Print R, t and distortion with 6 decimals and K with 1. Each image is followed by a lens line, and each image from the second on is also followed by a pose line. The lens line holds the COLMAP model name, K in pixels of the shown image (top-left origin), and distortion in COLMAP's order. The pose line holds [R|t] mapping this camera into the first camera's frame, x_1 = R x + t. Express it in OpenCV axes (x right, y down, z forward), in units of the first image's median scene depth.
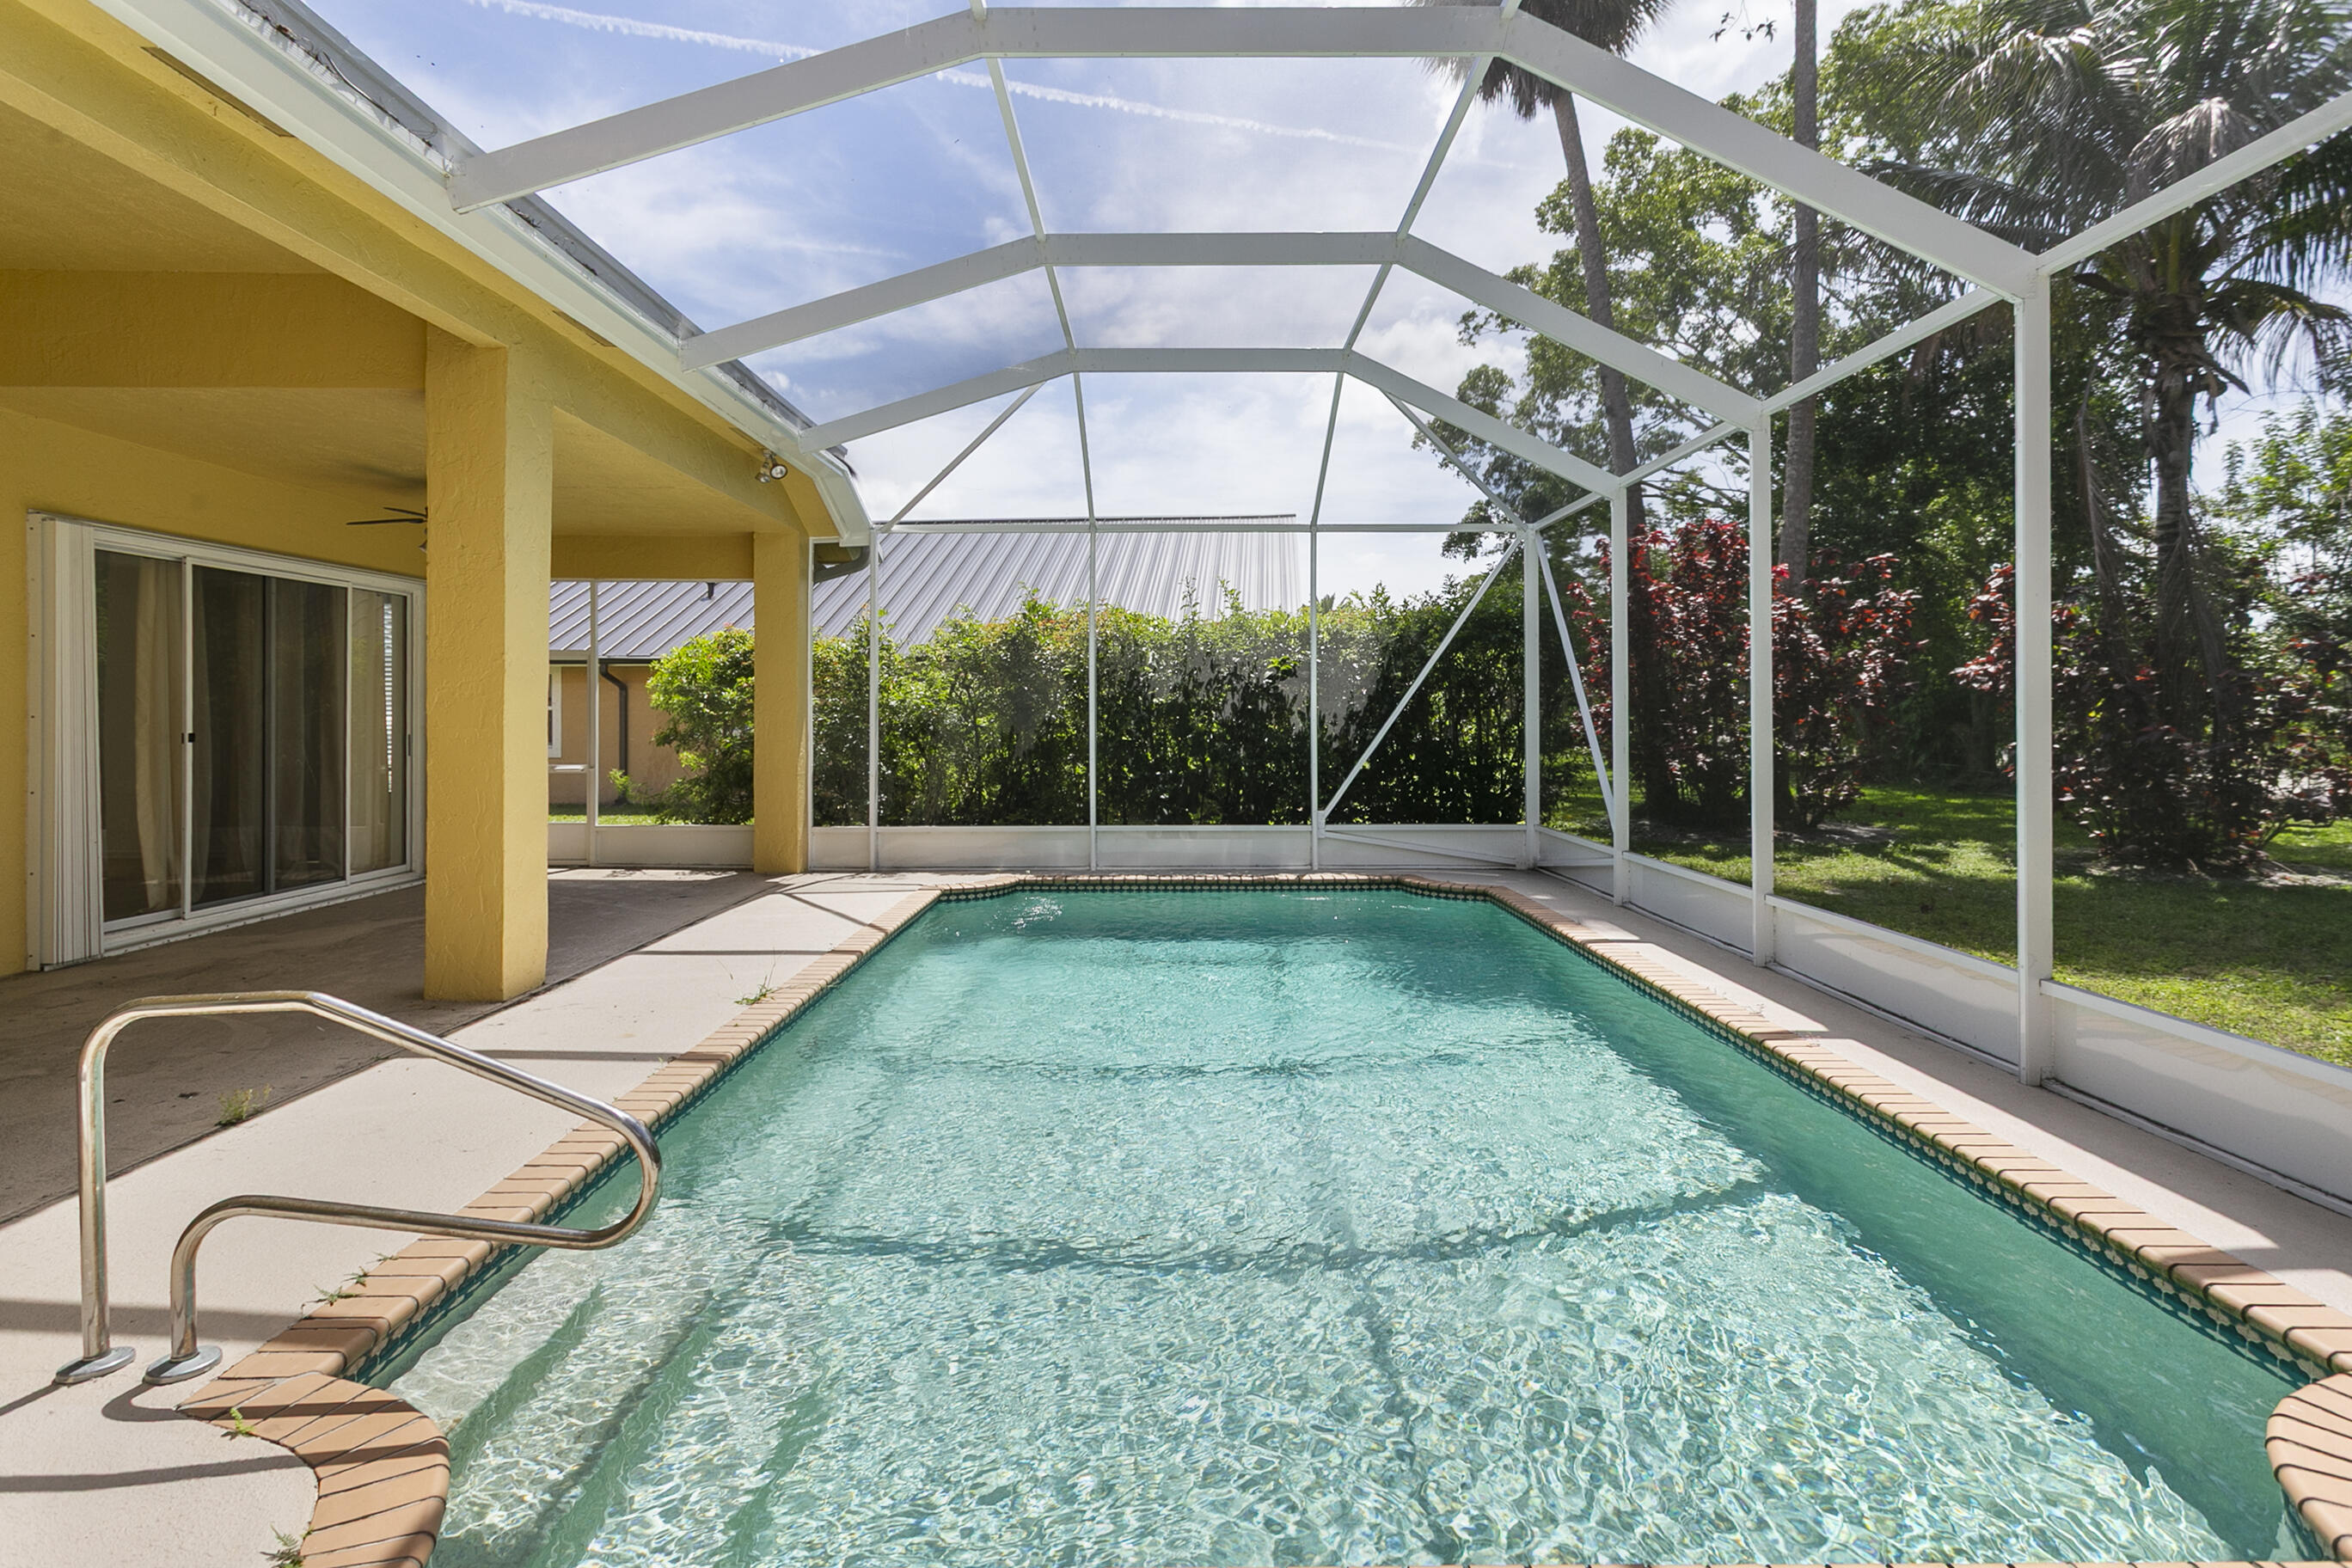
lens RADIAL K [[1133.7, 0, 1183.0], [0, 1133.7, 700.8], [0, 0, 1]] dist [0.000919, 0.000470]
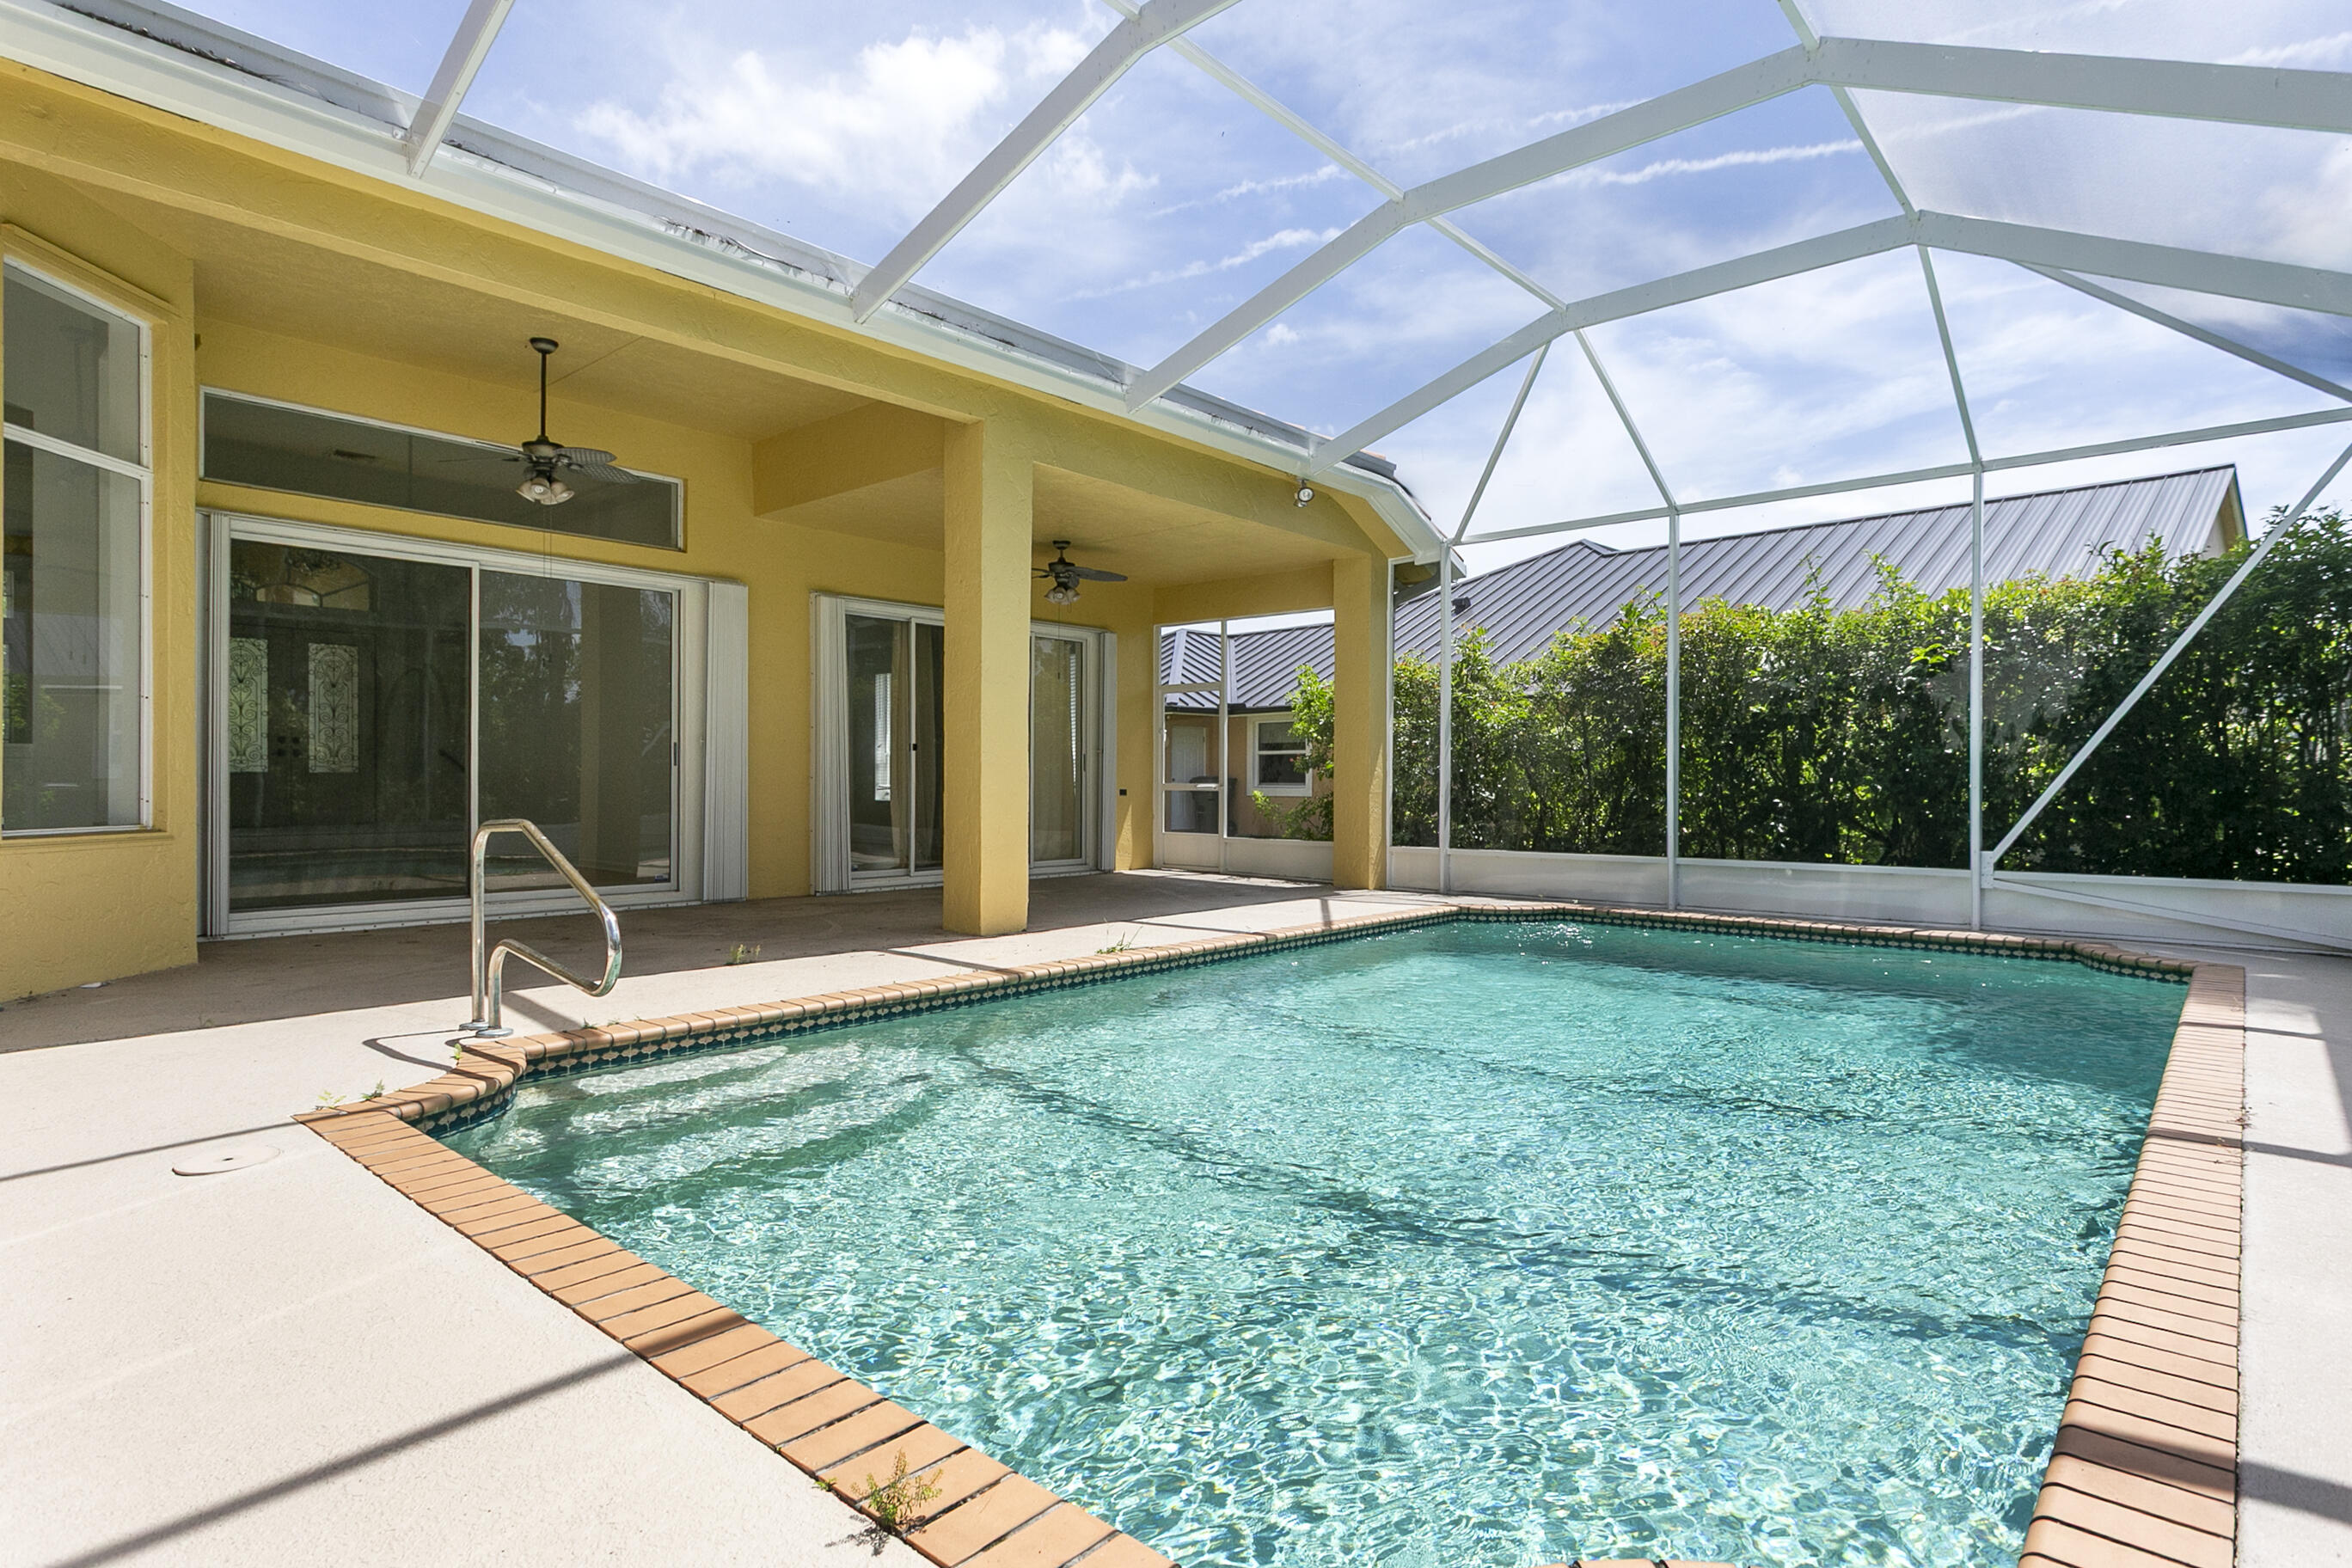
lens RADIAL K [[1210.8, 0, 1176.0], [0, 1210.8, 784.0], [0, 0, 1]] dist [-0.027073, -0.000354]
pose [[0.745029, 0.004633, -0.667016, 0.298535], [0.002512, 0.999949, 0.009751, 0.053446], [0.667027, -0.008940, 0.744980, 0.087786]]
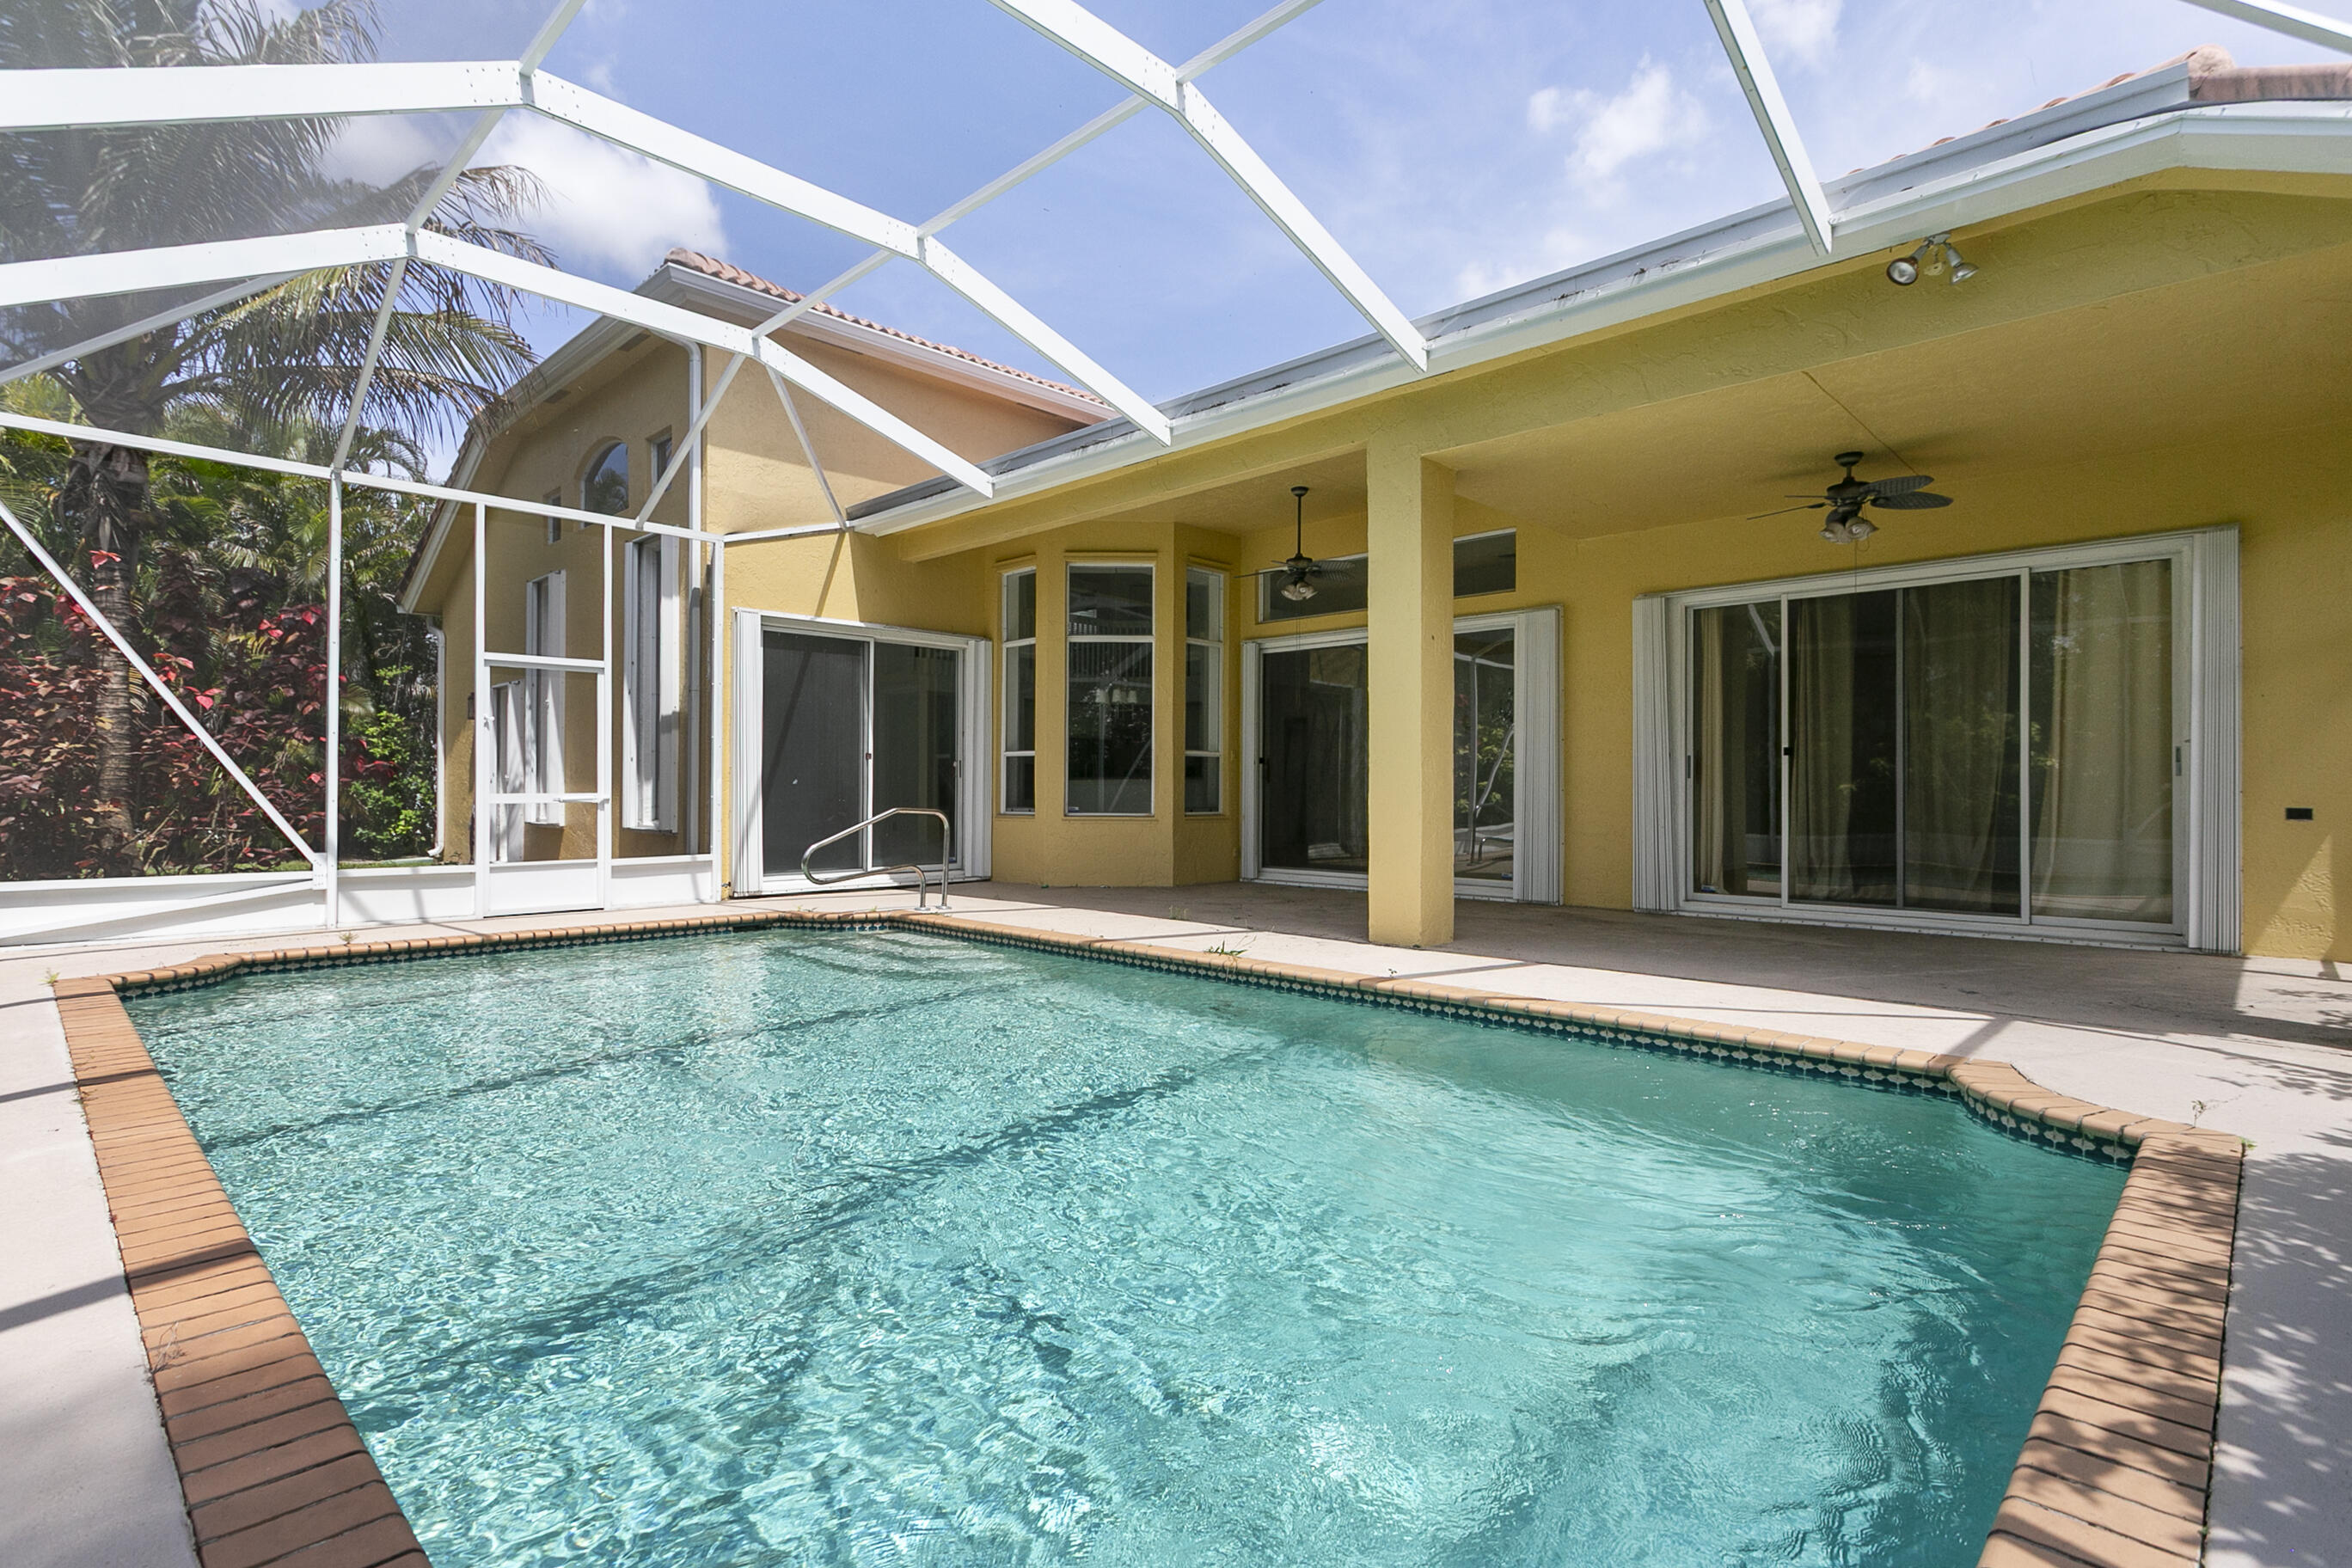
lens RADIAL K [[1125.2, 0, 1177.5], [0, 1125.2, 852.0], [0, 0, 1]] dist [-0.000015, -0.000015]
pose [[-0.700986, 0.042992, -0.711878, 0.319199], [0.009120, 0.998640, 0.051330, 0.058448], [0.713116, 0.029489, -0.700425, 1.135501]]
